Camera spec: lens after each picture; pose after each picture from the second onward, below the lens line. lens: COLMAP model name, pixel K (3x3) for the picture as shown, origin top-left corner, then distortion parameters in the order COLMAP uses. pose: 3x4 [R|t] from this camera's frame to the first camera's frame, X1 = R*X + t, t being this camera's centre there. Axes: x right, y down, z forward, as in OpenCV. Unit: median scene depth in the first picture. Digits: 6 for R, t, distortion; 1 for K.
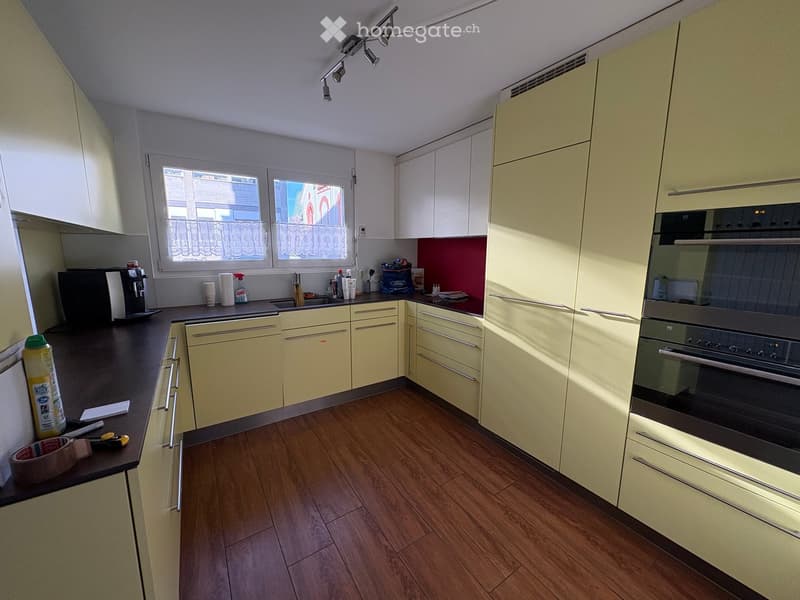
lens RADIAL K [[319.8, 0, 401.0], [0, 319.8, 297.3], [0, 0, 1]] dist [-0.001368, 0.000038]
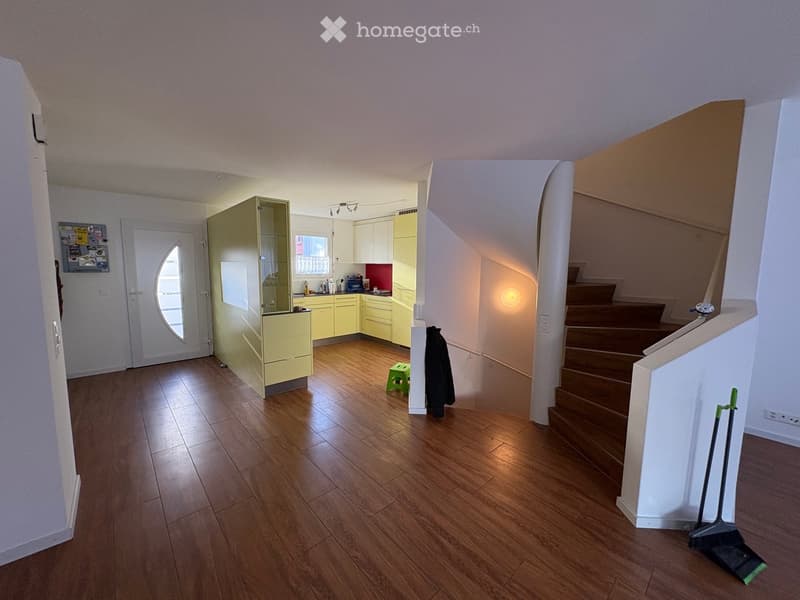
lens RADIAL K [[319.8, 0, 402.1], [0, 319.8, 301.0], [0, 0, 1]] dist [-0.001368, 0.000038]
pose [[0.987800, -0.010805, 0.155350, -0.038567], [0.017300, 0.999029, -0.040520, 0.146274], [-0.154761, 0.042714, 0.987028, -1.086723]]
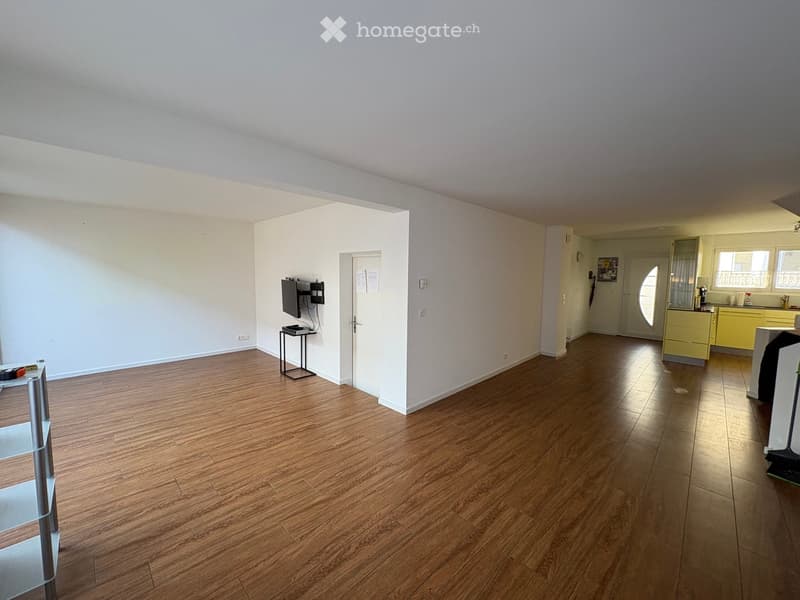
lens RADIAL K [[319.8, 0, 402.5], [0, 319.8, 300.2], [0, 0, 1]] dist [-0.001368, 0.000038]
pose [[0.189419, 0.077011, -0.978872, 1.181828], [-0.169447, 0.984527, 0.044666, 0.272319], [0.967165, 0.157407, 0.199537, -1.727677]]
